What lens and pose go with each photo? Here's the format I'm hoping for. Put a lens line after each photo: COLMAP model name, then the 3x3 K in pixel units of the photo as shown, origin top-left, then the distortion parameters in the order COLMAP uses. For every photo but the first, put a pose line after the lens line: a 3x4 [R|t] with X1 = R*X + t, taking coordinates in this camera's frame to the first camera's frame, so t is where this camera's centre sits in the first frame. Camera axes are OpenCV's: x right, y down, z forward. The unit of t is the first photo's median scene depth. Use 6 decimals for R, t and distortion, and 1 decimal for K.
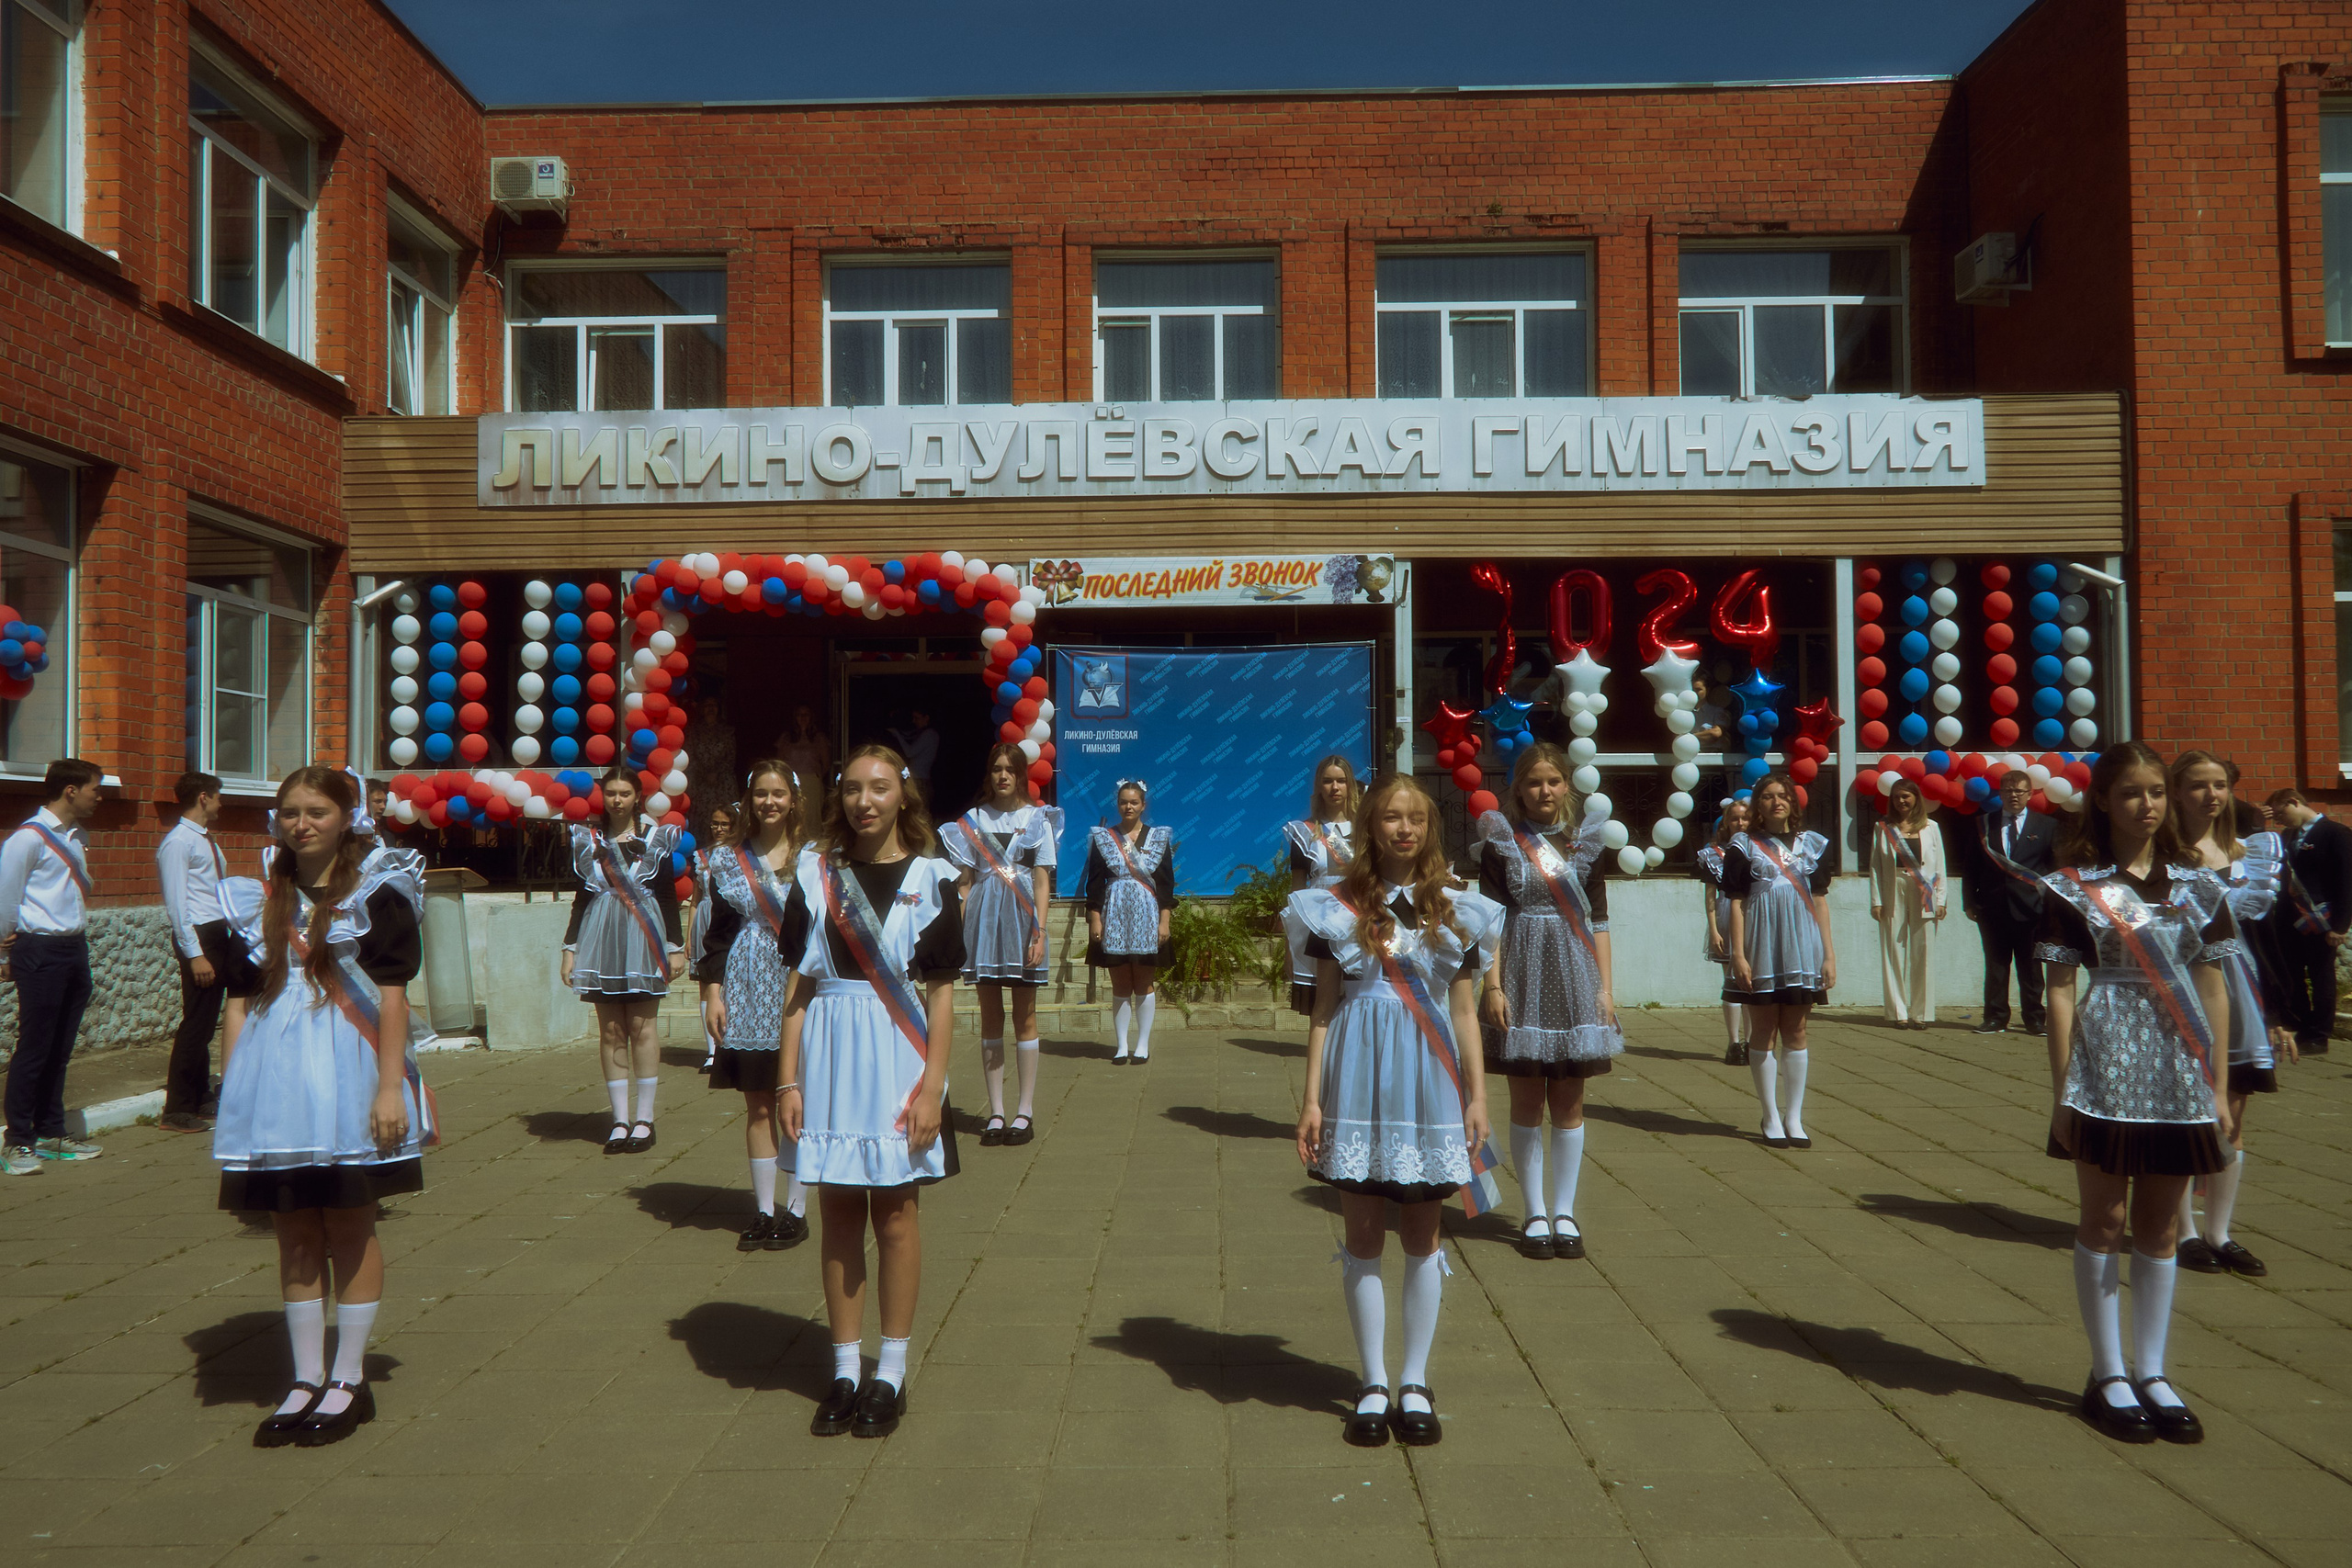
lens RADIAL K [[1882.8, 0, 1174.0], [0, 1882.8, 783.3], [0, 0, 1]] dist [0.002883, 0.003584]
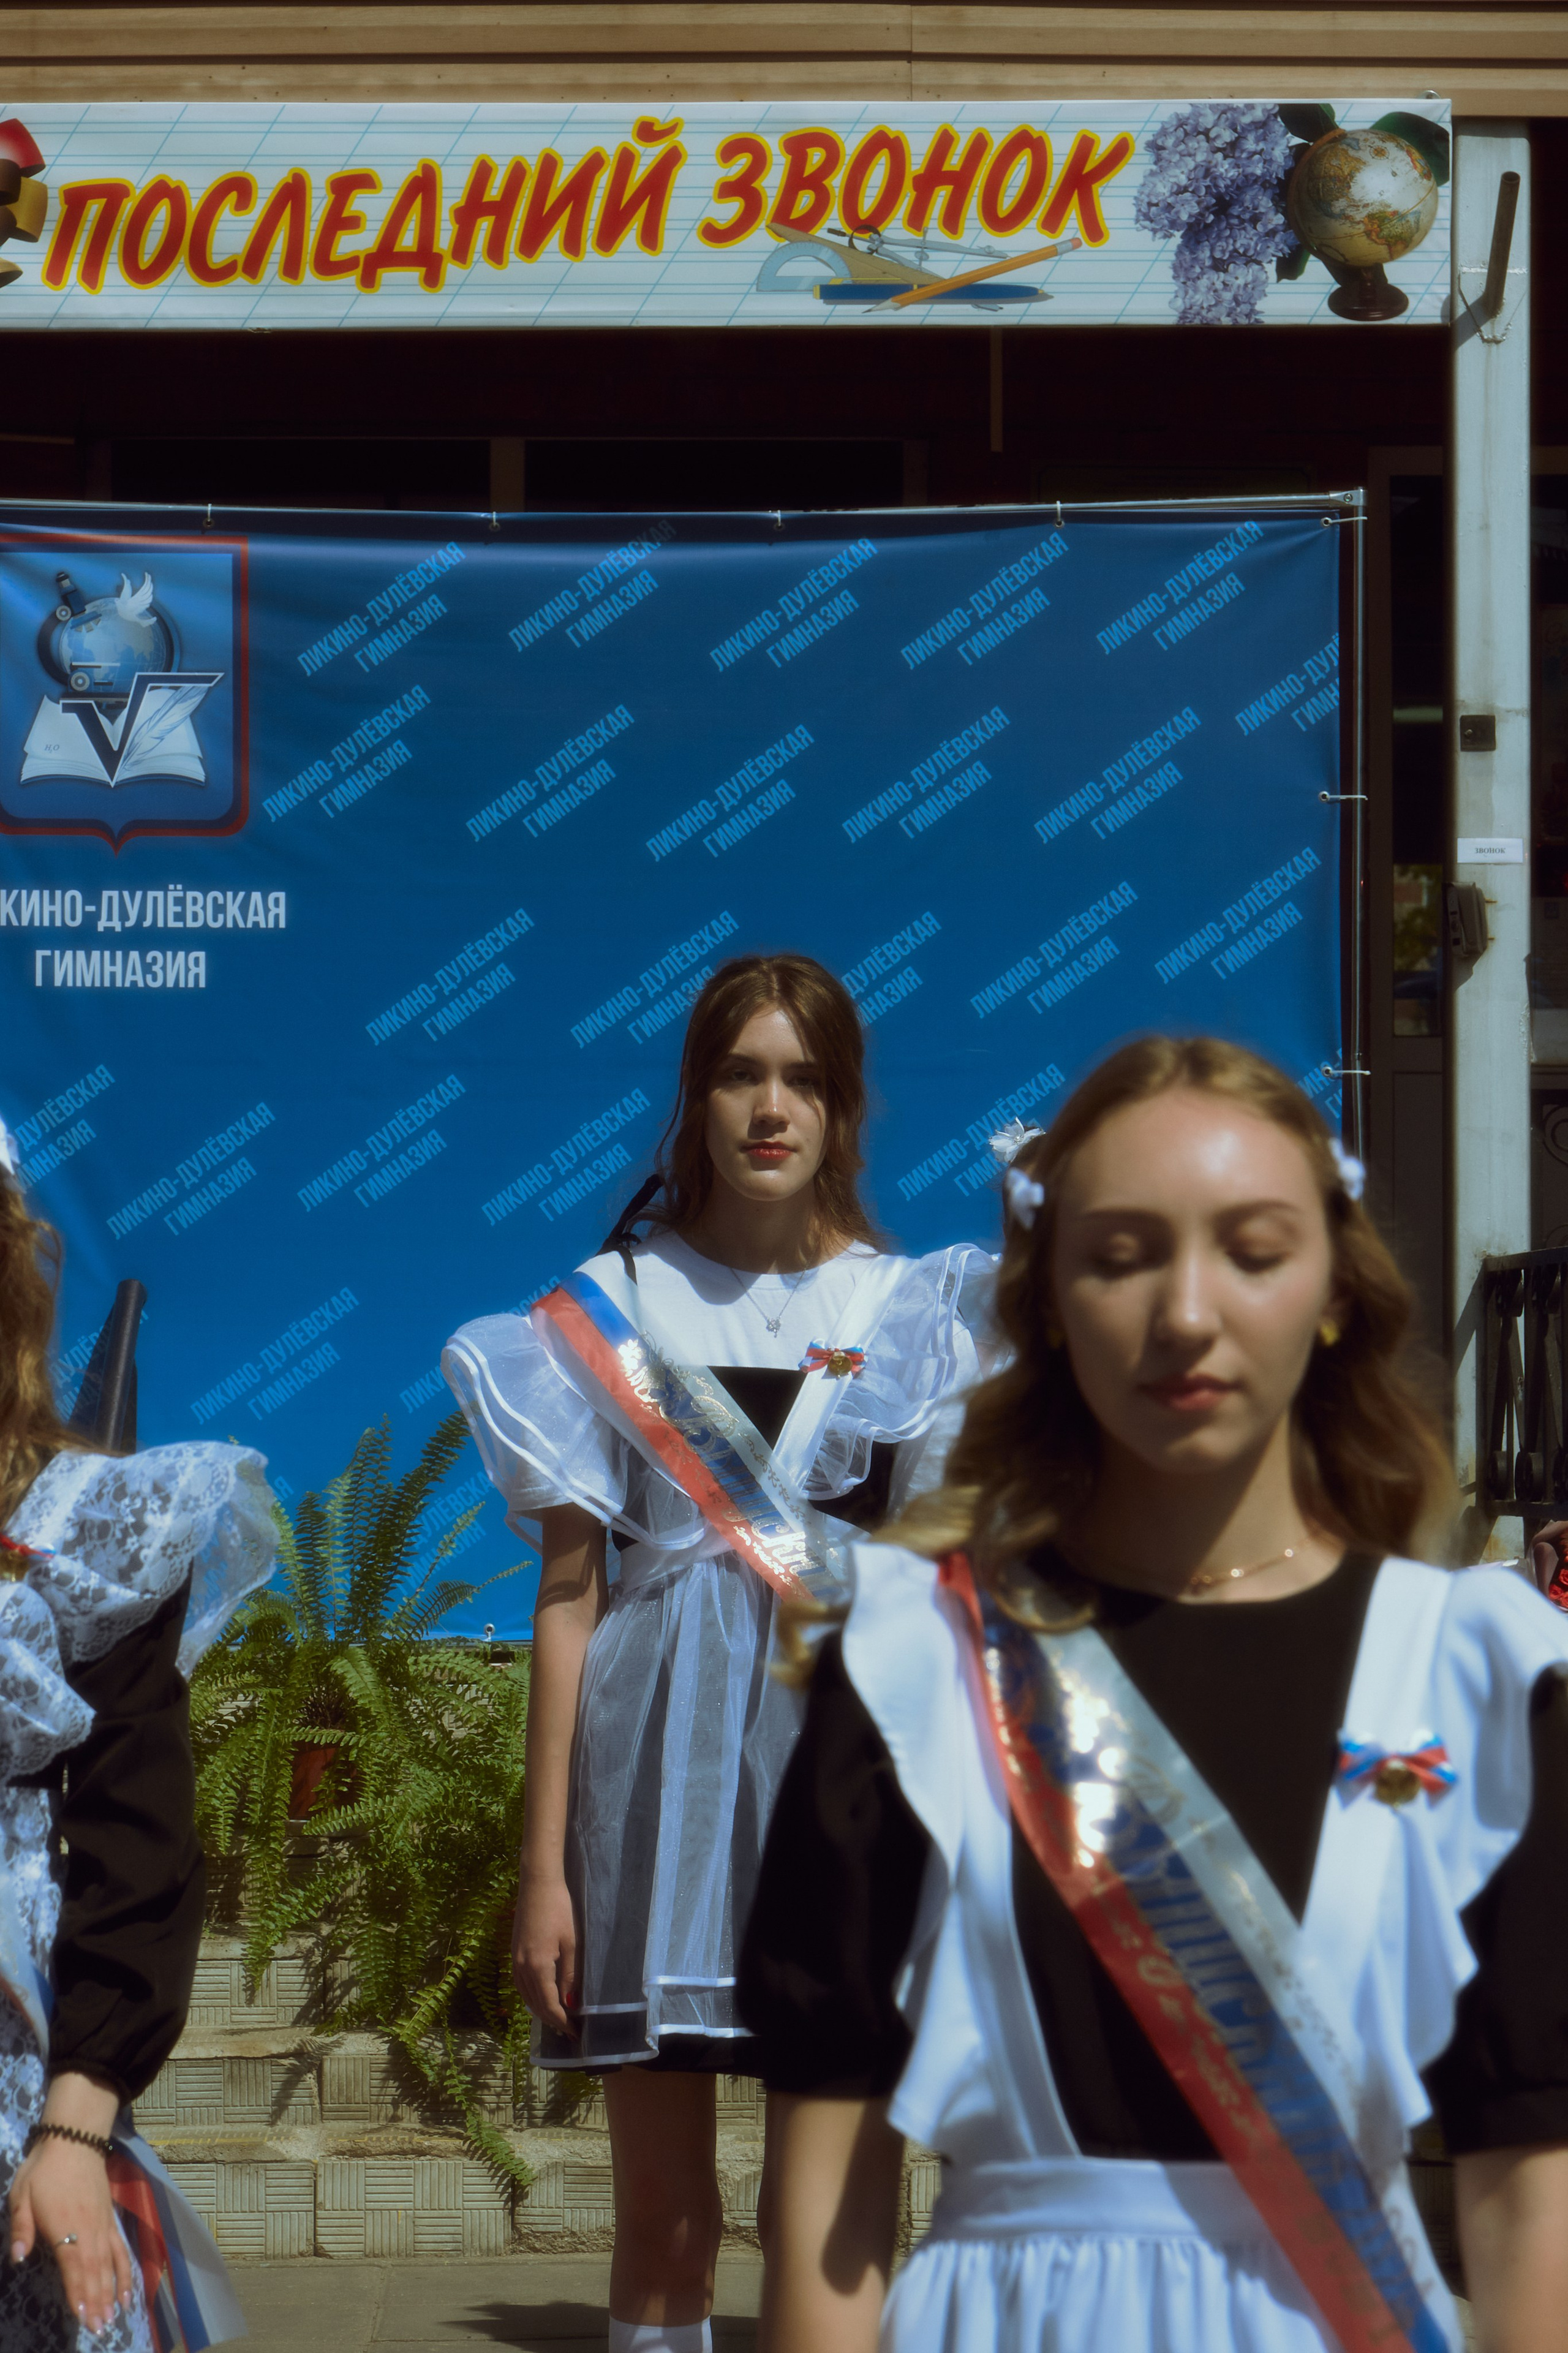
lens RADIAL K [[8525.1, 0, 788.0], [0, 8525.1, 1172.3], [0, 0, 1]] dist [0.094802, 0.000000]
pose [[0.998956, 0.006722, 0.045177, -0.225306], [-0.006947, 0.999964, 0.004811, -0.008837], [-0.045143, -0.005120, 0.998967, 0.047550]]
